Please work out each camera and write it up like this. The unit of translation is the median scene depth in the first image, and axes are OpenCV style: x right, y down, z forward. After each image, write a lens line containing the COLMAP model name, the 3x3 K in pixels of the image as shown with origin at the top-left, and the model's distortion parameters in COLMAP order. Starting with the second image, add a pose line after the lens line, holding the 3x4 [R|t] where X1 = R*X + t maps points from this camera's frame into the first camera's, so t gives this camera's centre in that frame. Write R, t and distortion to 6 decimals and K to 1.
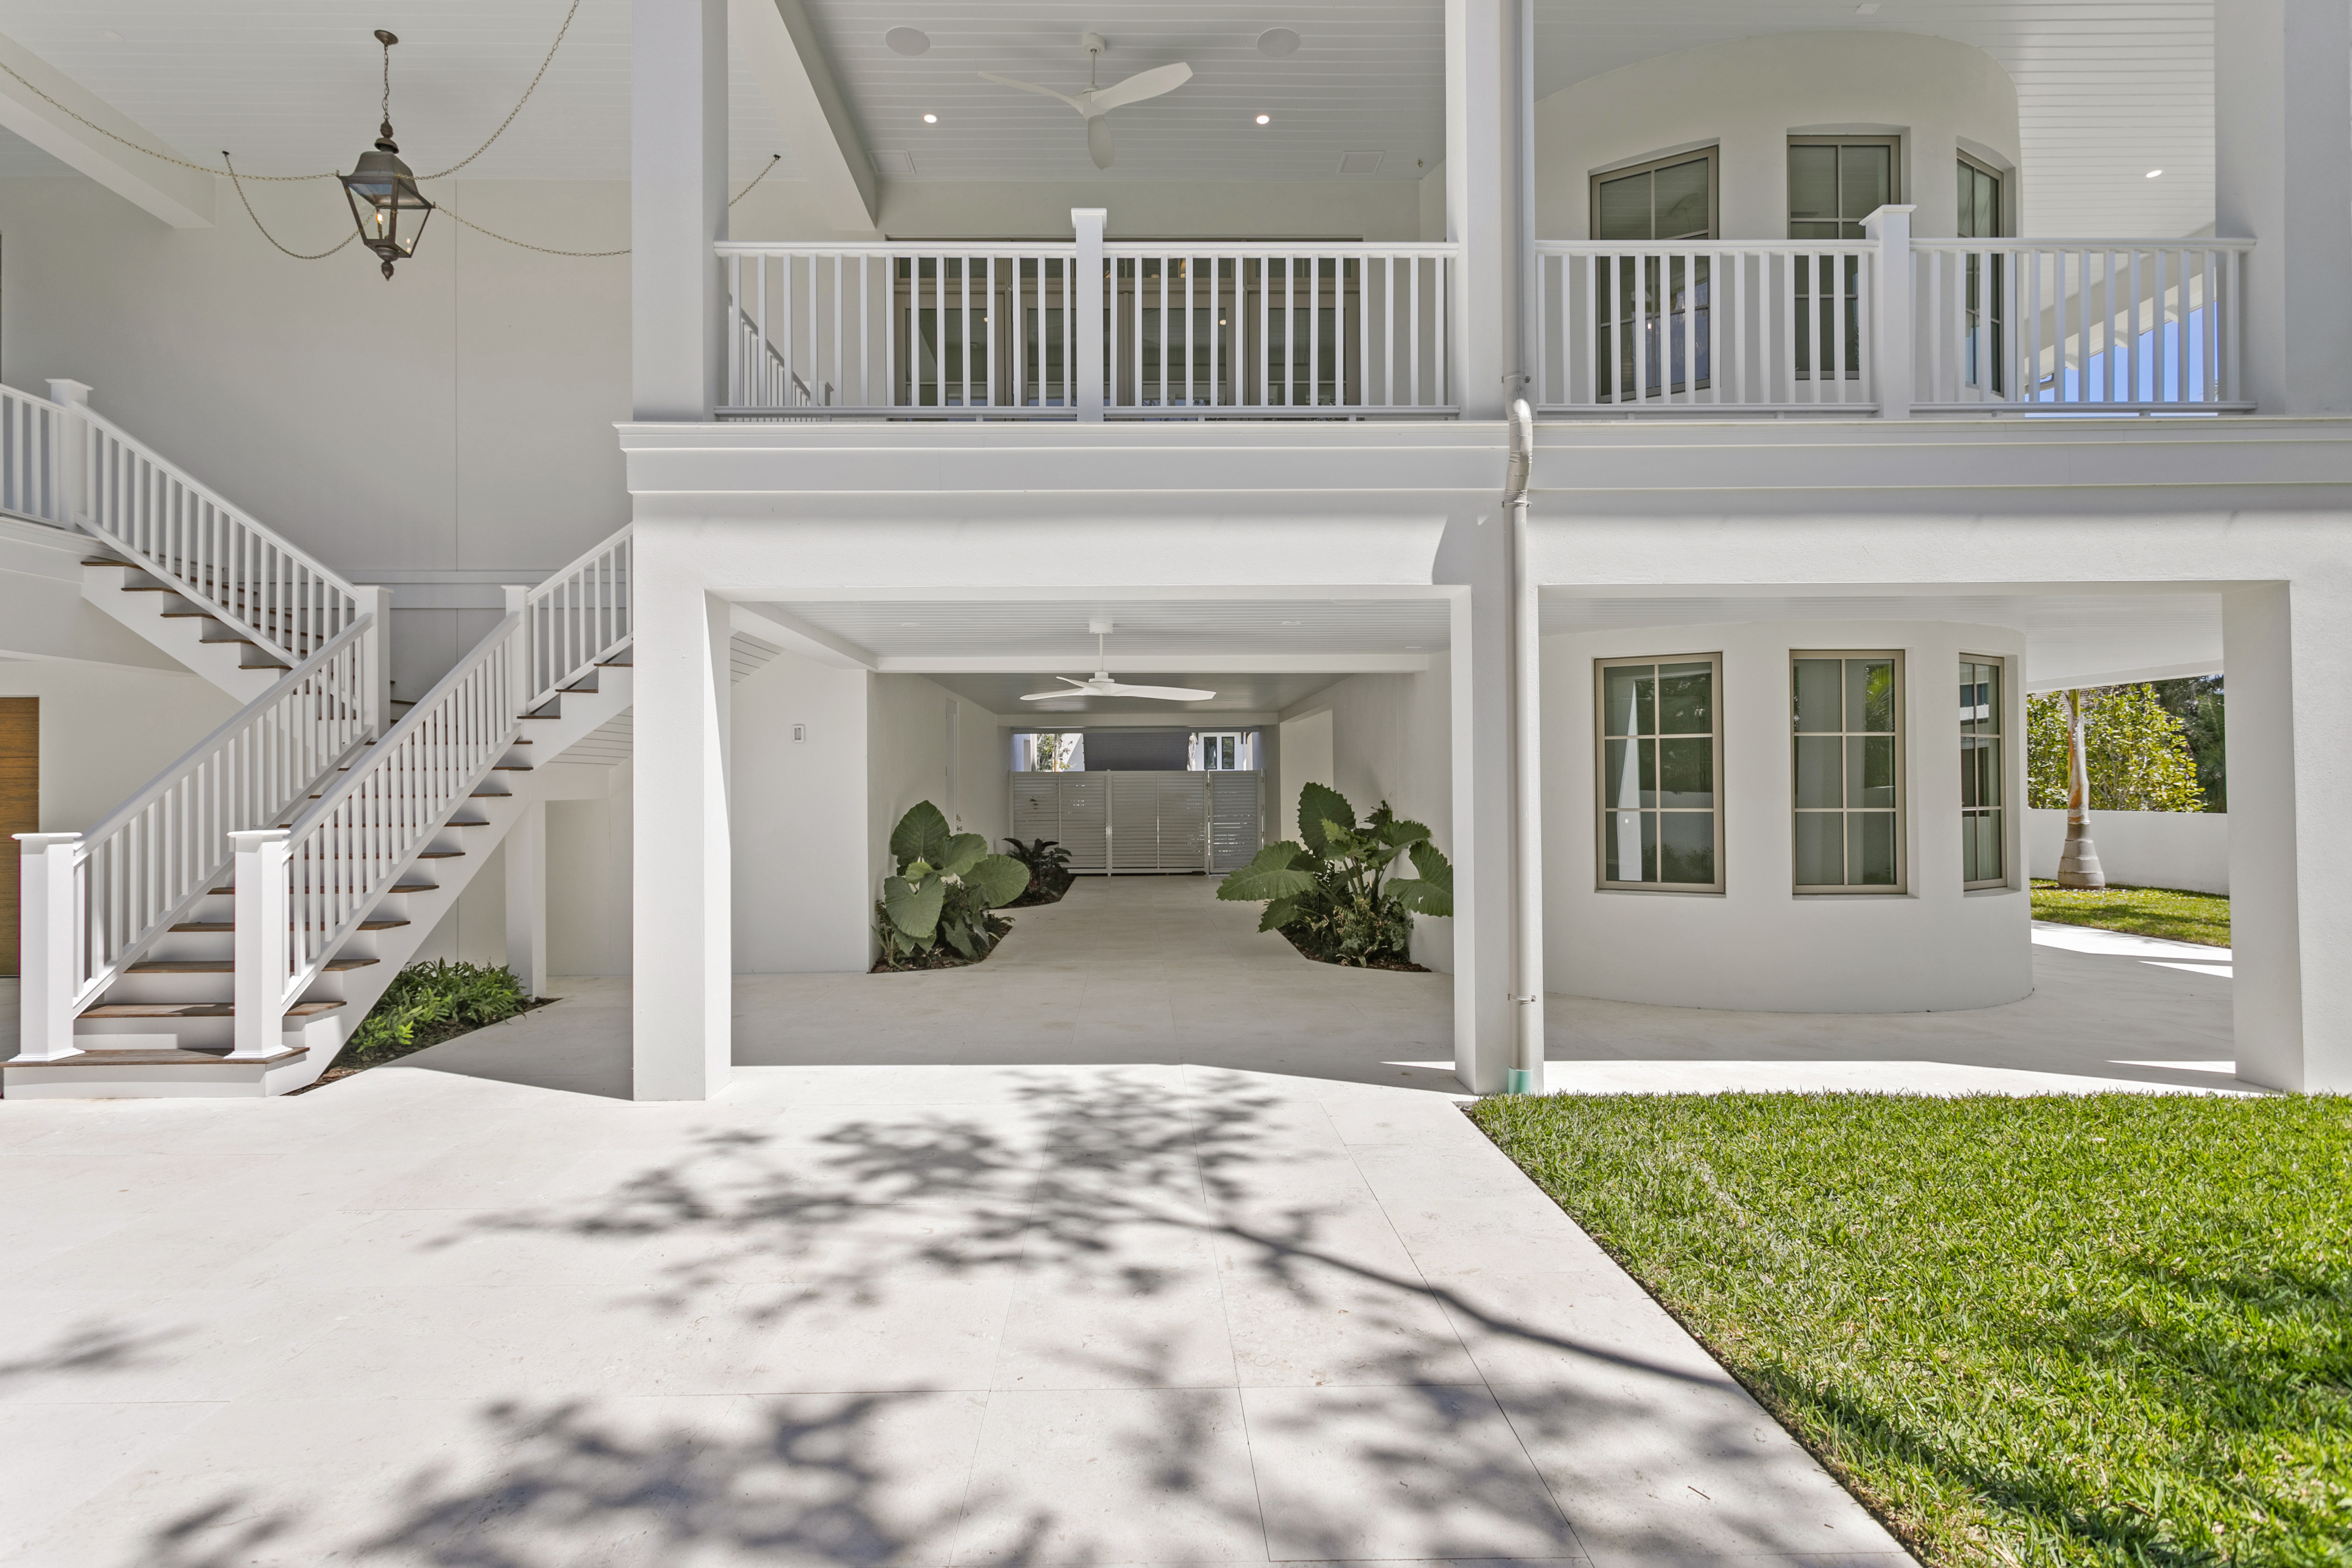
lens RADIAL K [[1126.6, 0, 1157.5], [0, 1126.6, 781.6], [0, 0, 1]] dist [0.018223, -0.001209]
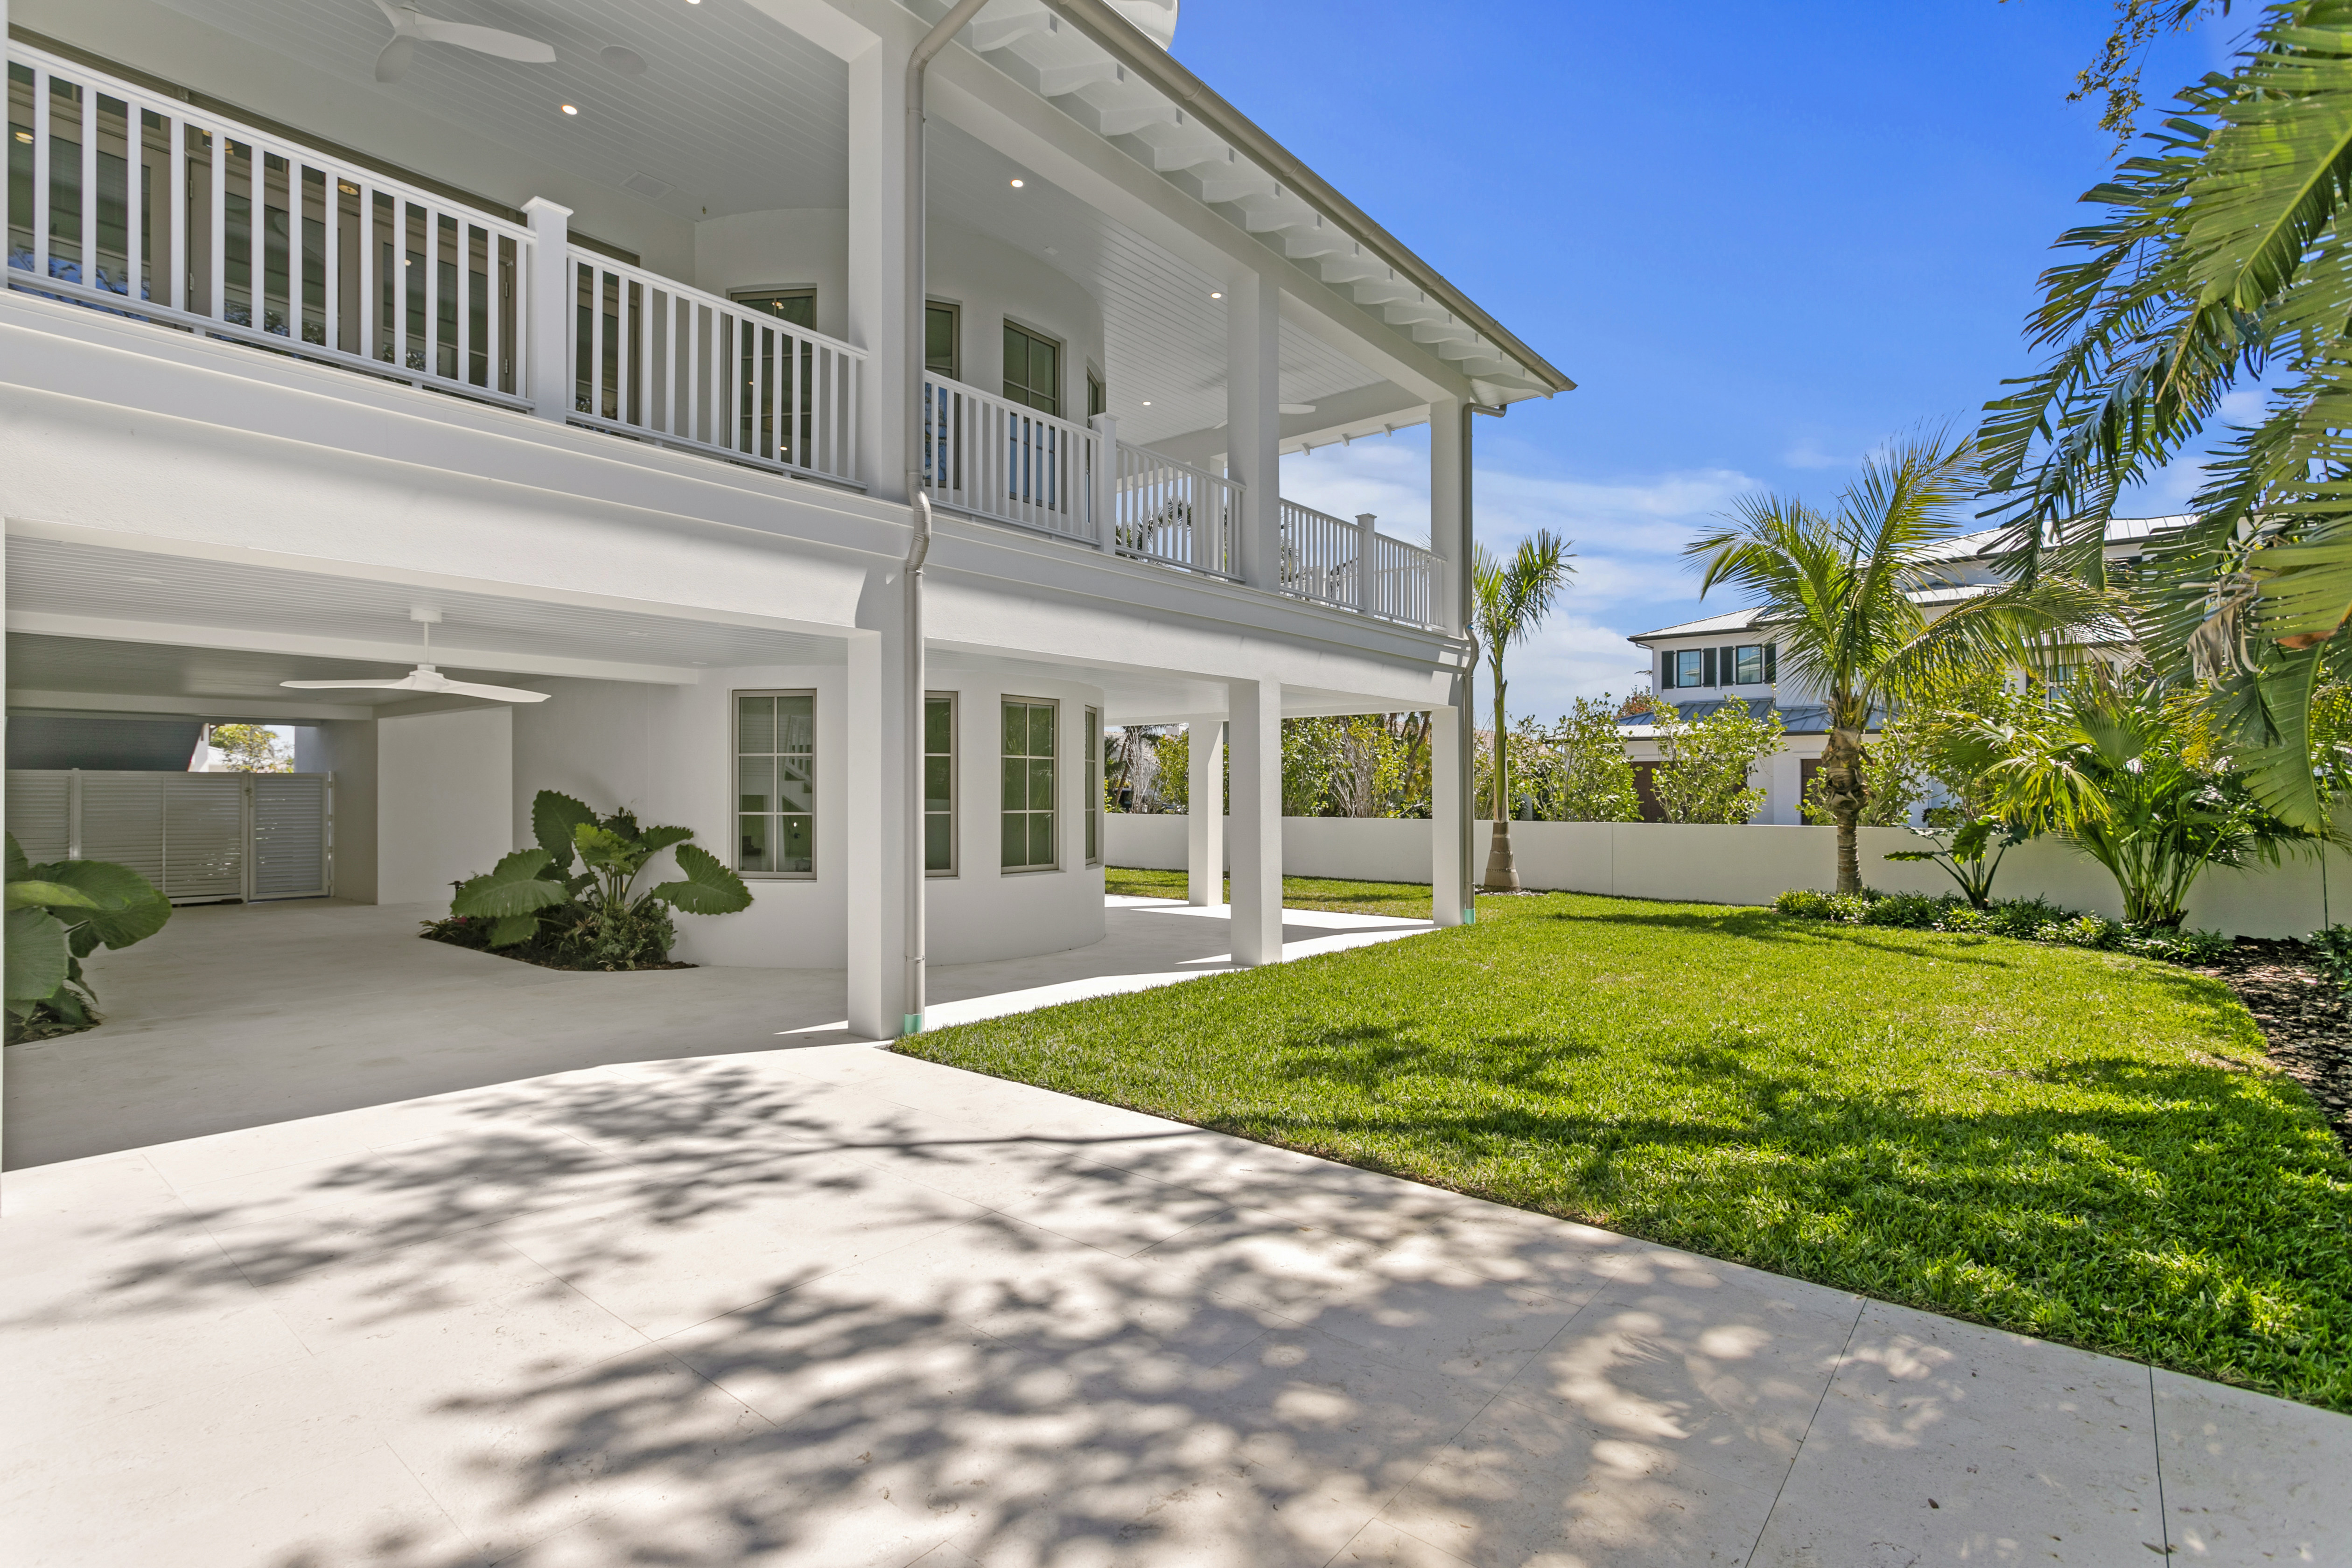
lens RADIAL K [[1126.6, 0, 1157.5], [0, 1126.6, 781.6], [0, 0, 1]] dist [0.018223, -0.001209]
pose [[0.662884, 0.016335, 0.748544, -0.529396], [-0.007762, 0.999858, -0.014945, 0.011492], [-0.748682, 0.004097, 0.662916, -0.063377]]
